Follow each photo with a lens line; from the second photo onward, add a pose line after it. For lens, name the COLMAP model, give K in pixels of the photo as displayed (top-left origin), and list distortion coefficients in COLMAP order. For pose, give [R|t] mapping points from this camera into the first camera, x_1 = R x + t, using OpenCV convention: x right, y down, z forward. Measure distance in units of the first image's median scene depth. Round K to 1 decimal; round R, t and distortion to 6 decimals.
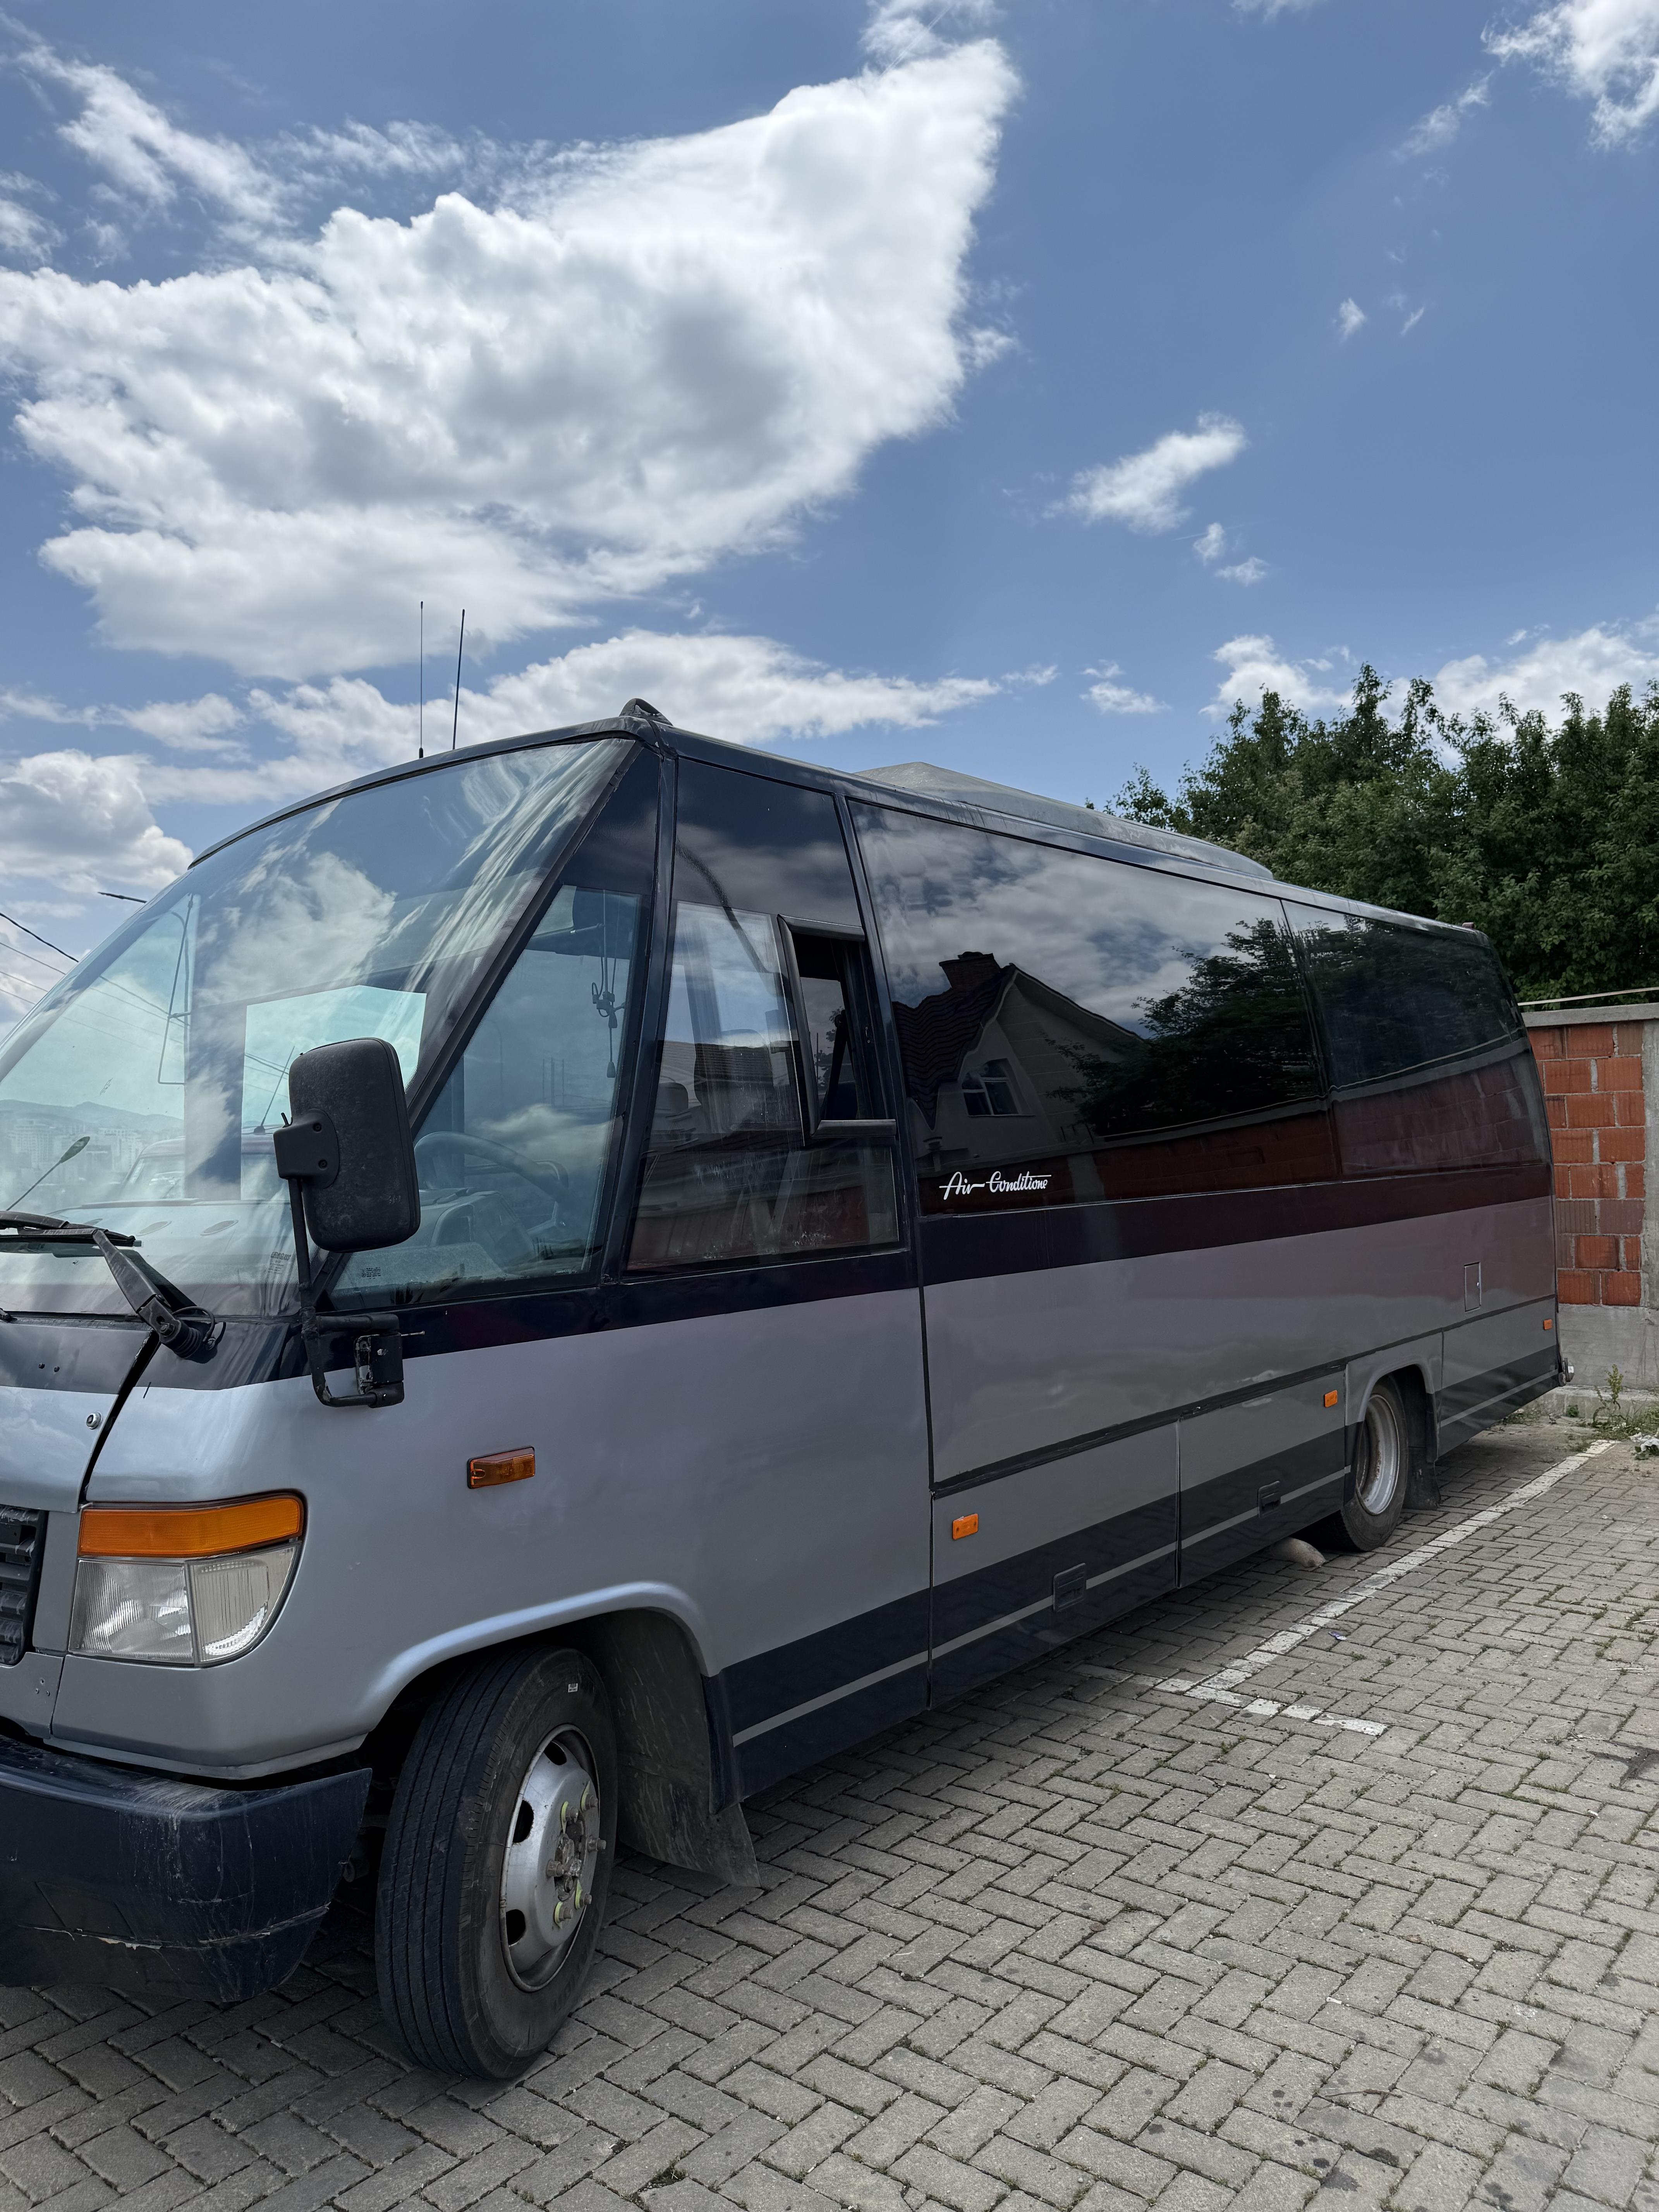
lens RADIAL K [[1526.7, 0, 814.8], [0, 1526.7, 1097.2], [0, 0, 1]] dist [0.067685, -0.057462]
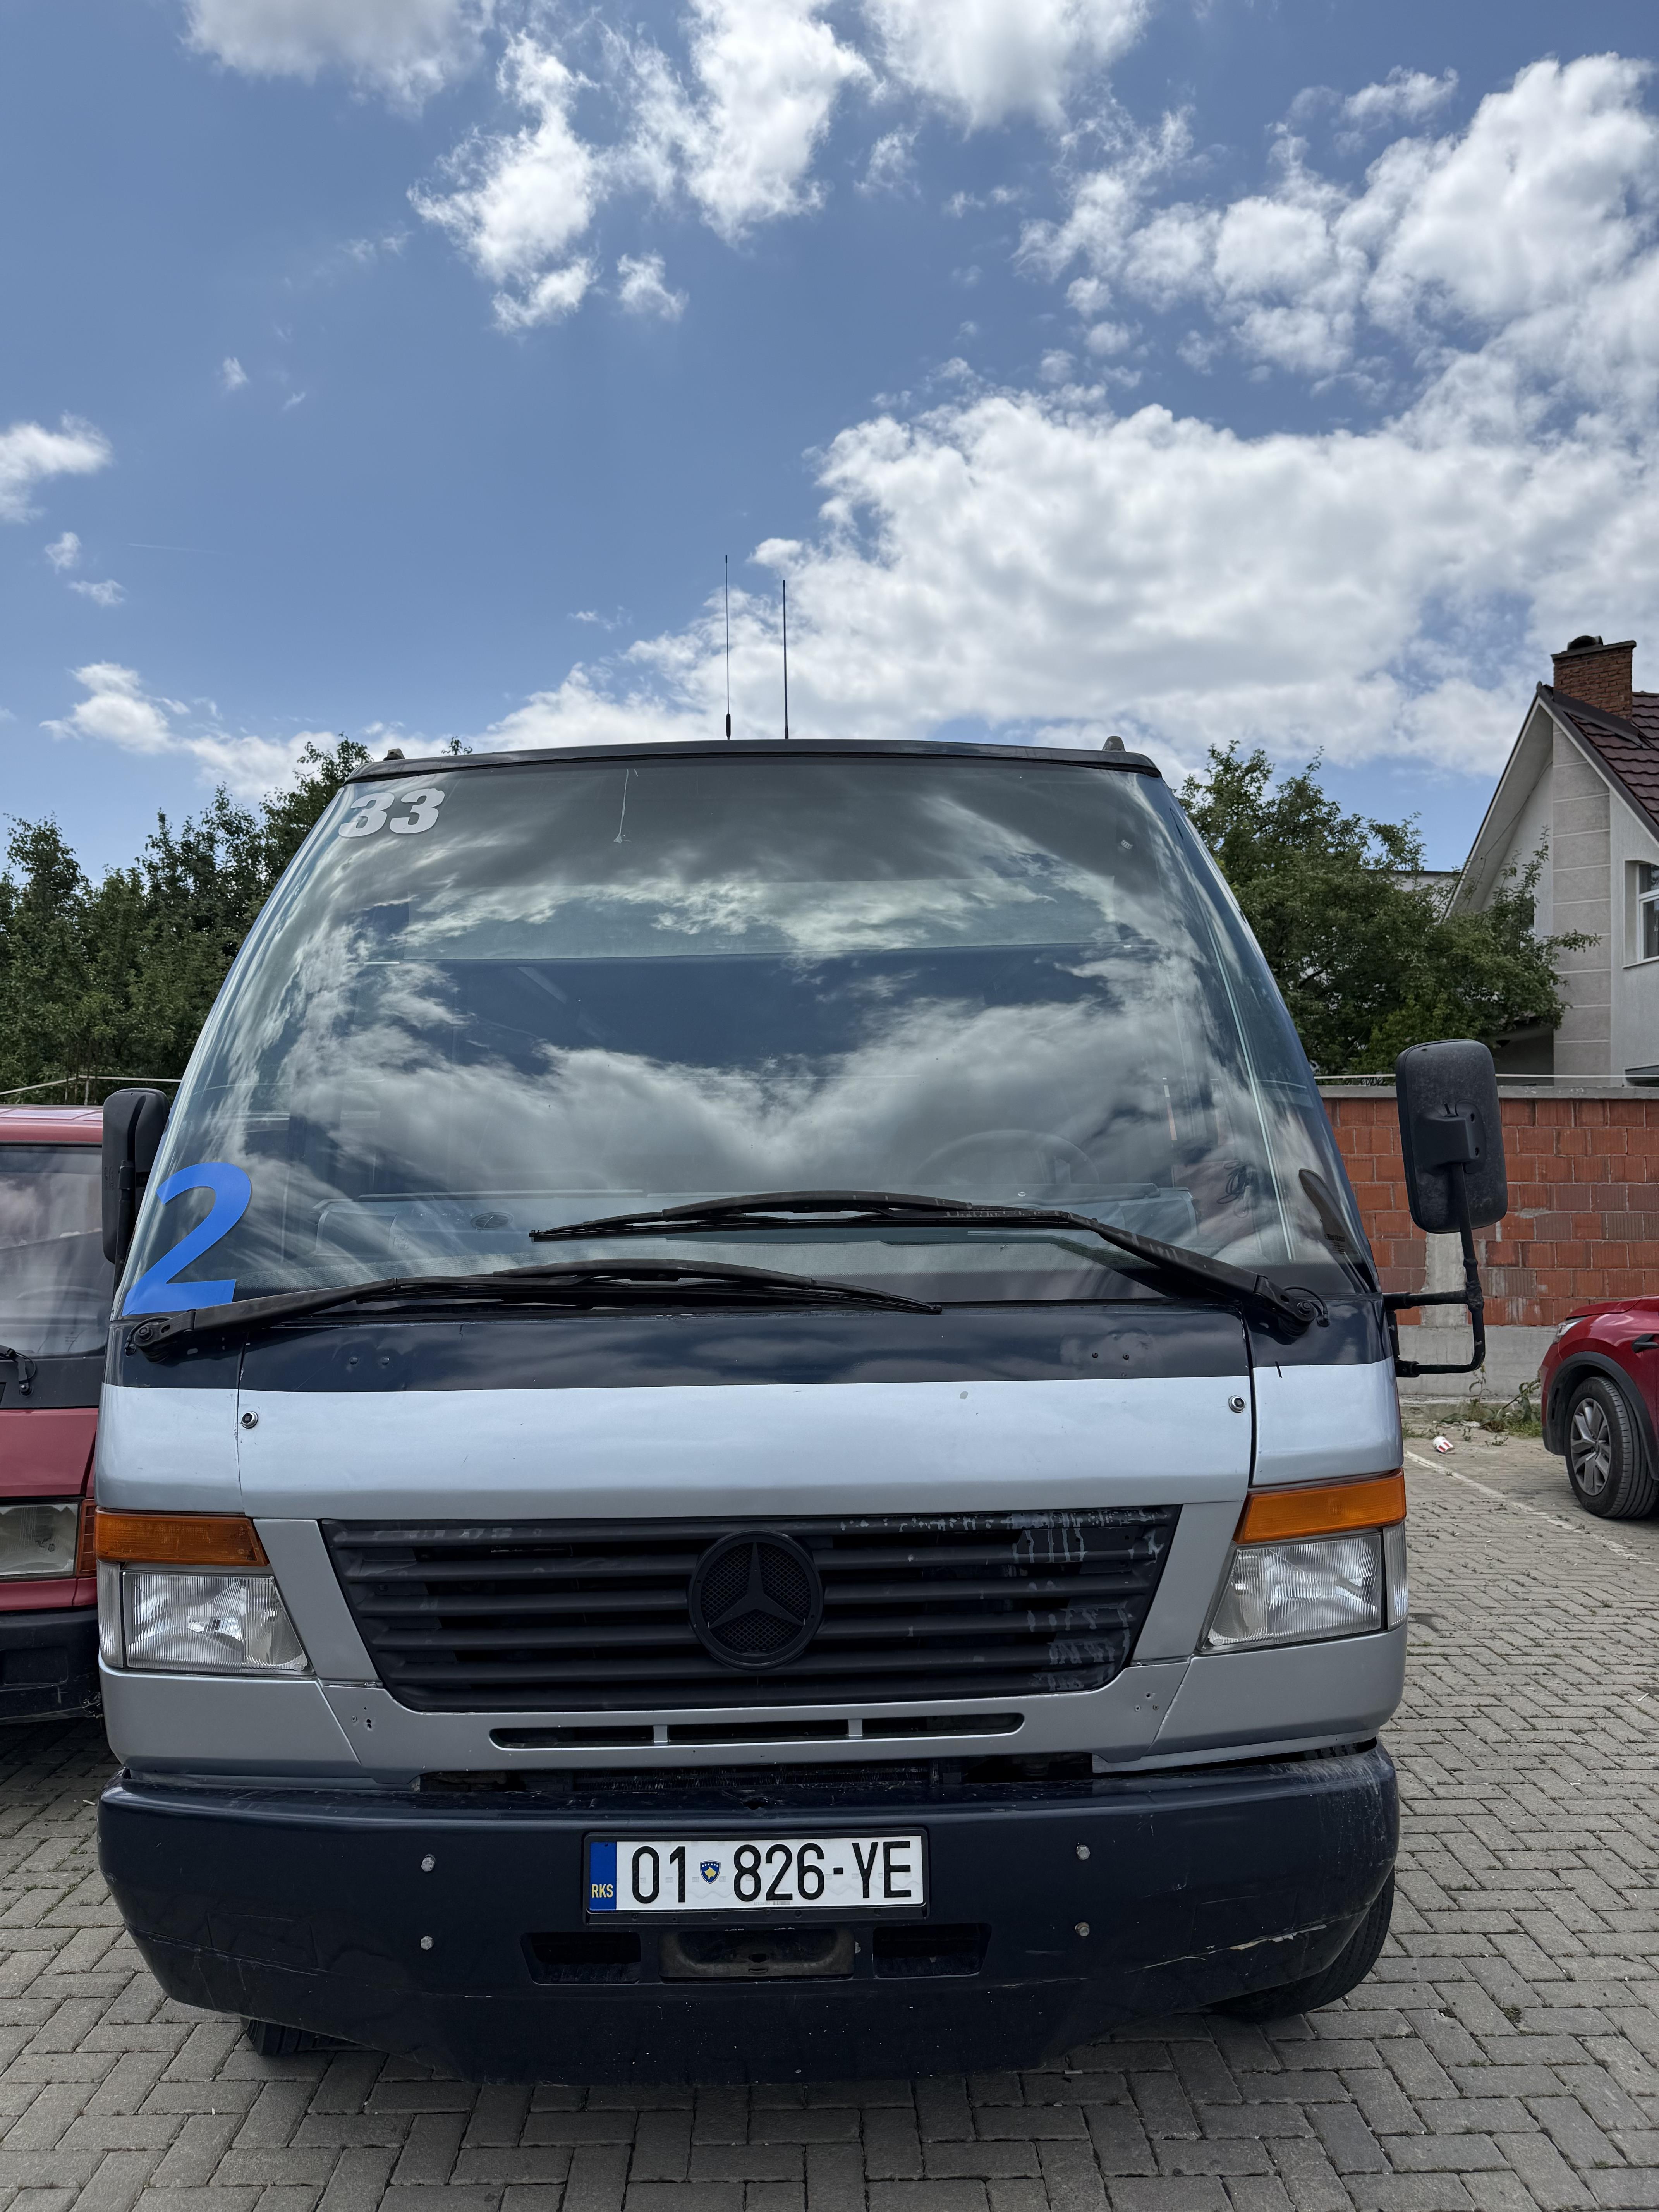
lens RADIAL K [[1526.7, 0, 807.7], [0, 1526.7, 1107.3], [0, 0, 1]] dist [0.067685, -0.057462]
pose [[0.740178, 0.079314, 0.667717, -0.921338], [-0.057636, 0.996848, -0.054520, 0.062187], [-0.669937, 0.001870, 0.742416, 0.318065]]
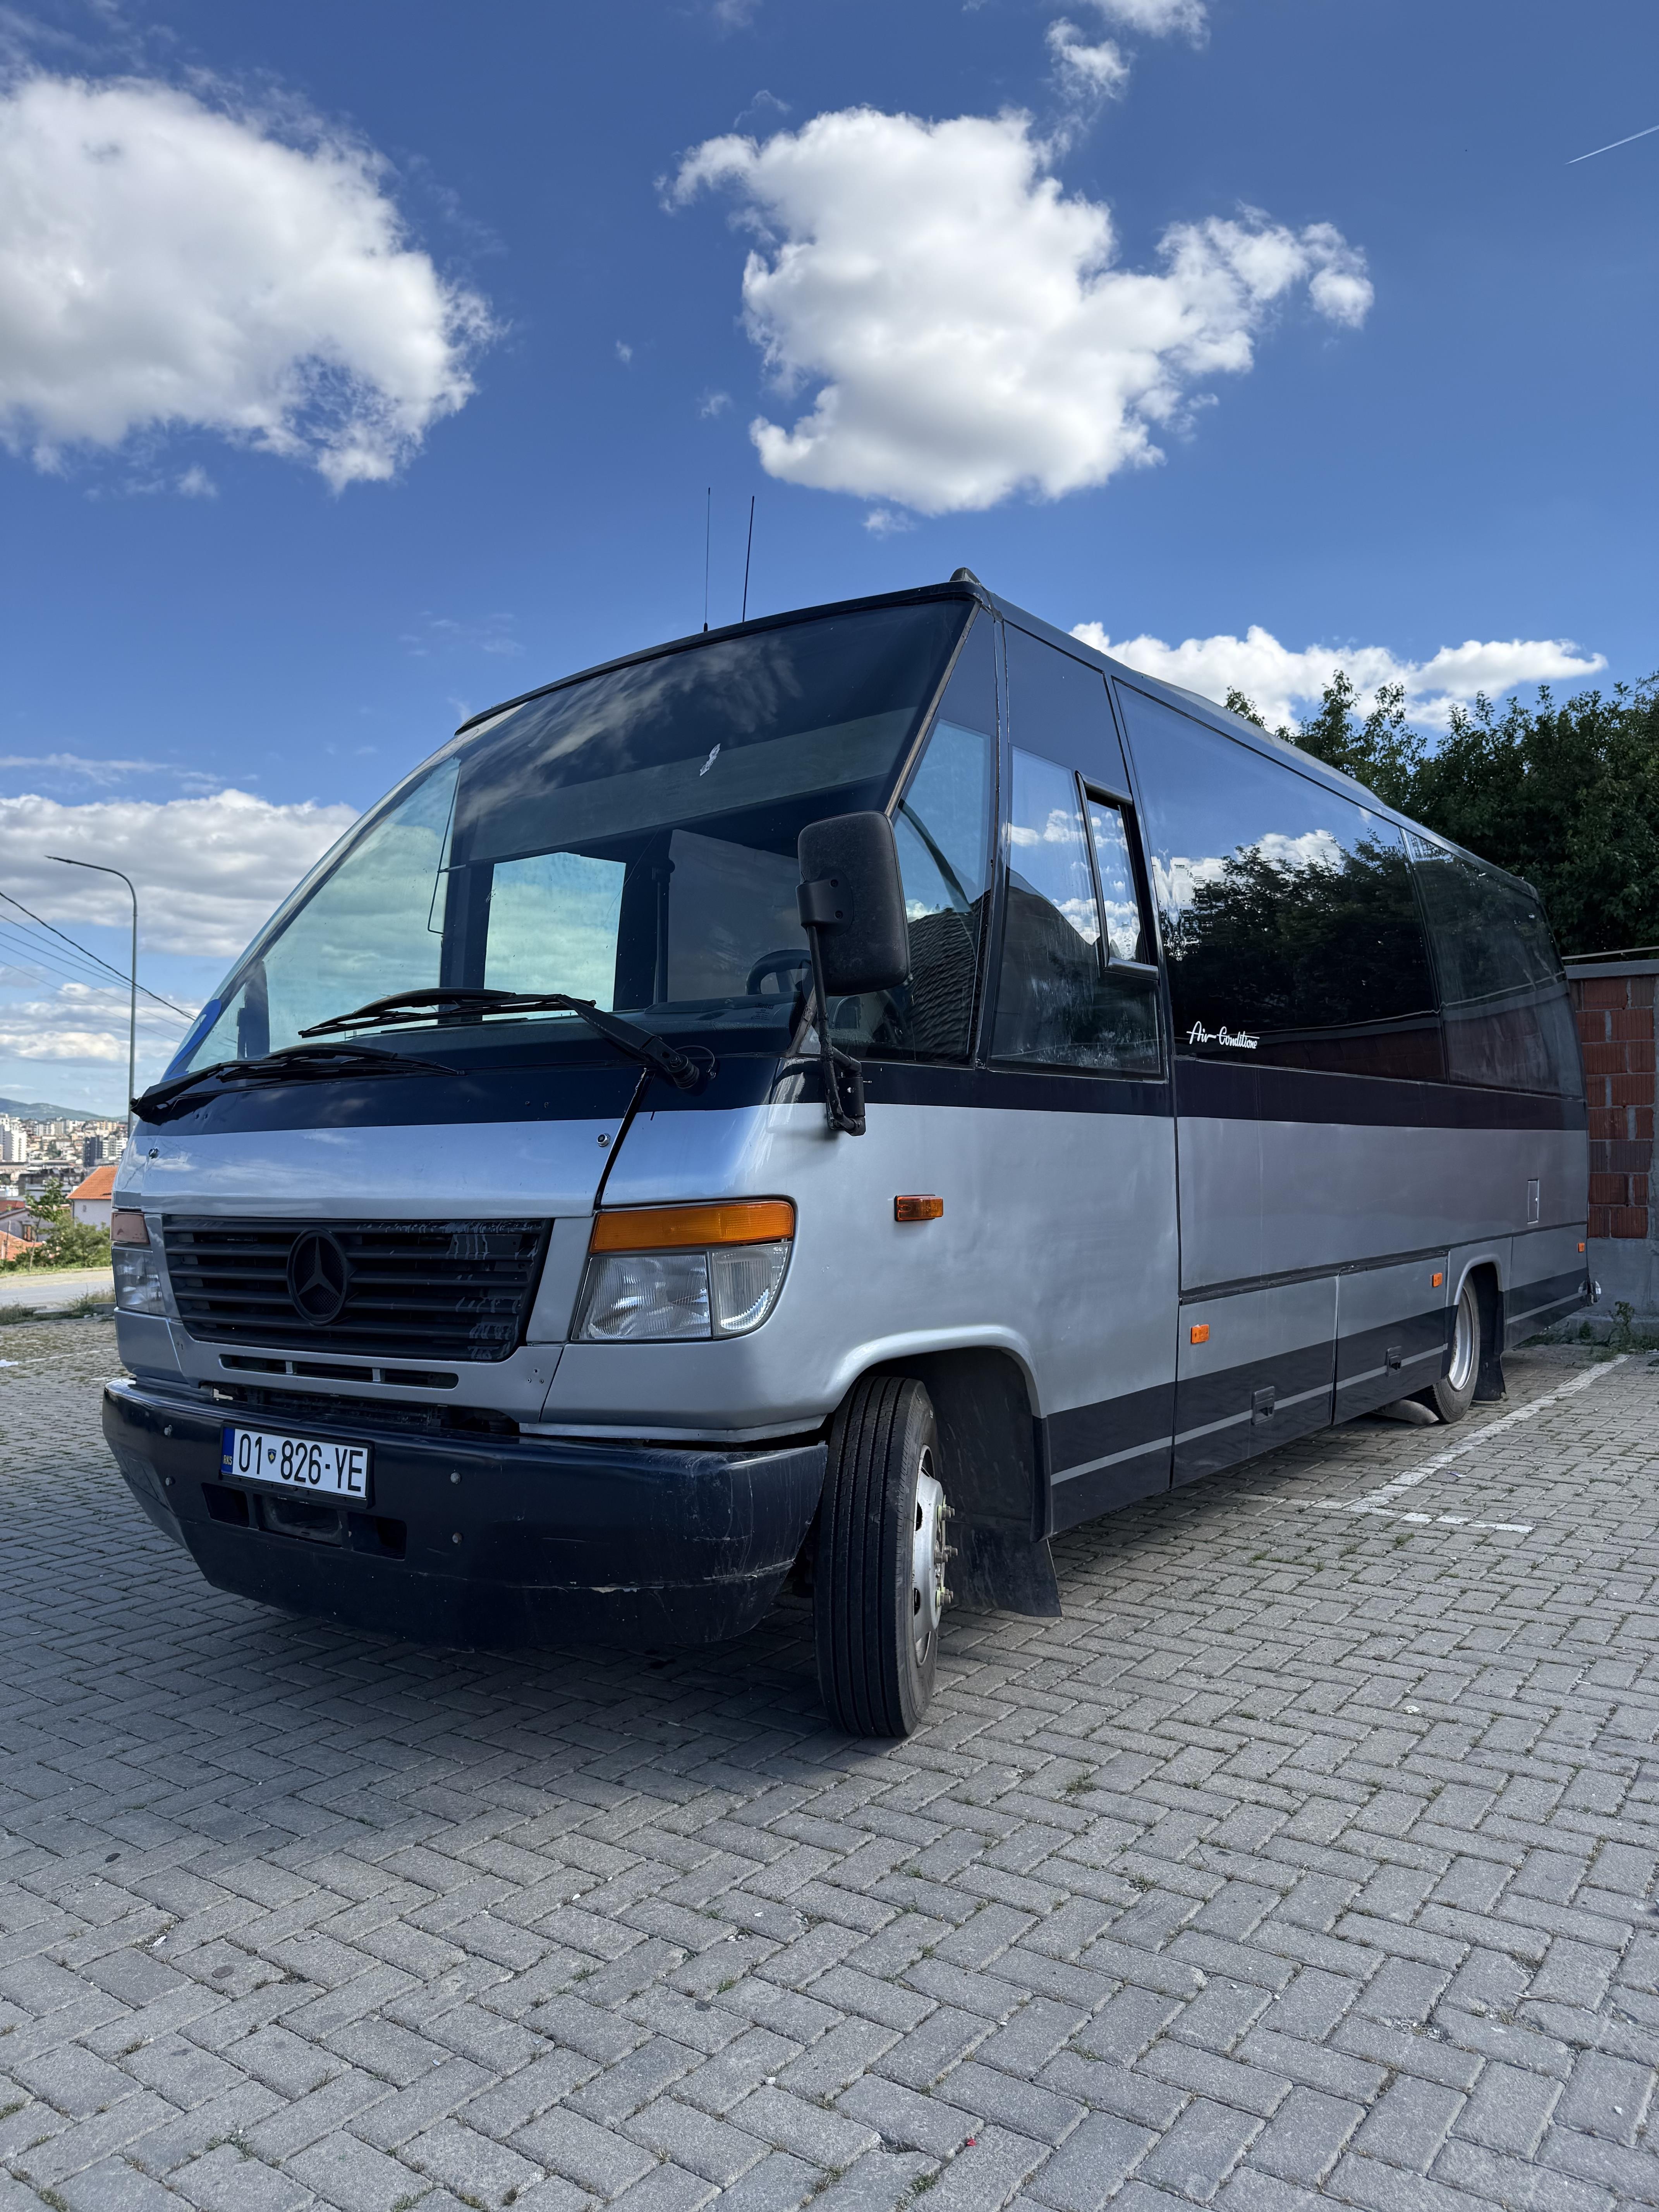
lens RADIAL K [[1526.7, 0, 859.5], [0, 1526.7, 1096.0], [0, 0, 1]] dist [0.067685, -0.057462]
pose [[0.996003, 0.034669, 0.082321, -0.256215], [-0.034811, 0.999394, 0.000297, 0.117123], [-0.082261, -0.003161, 0.996606, -0.106054]]
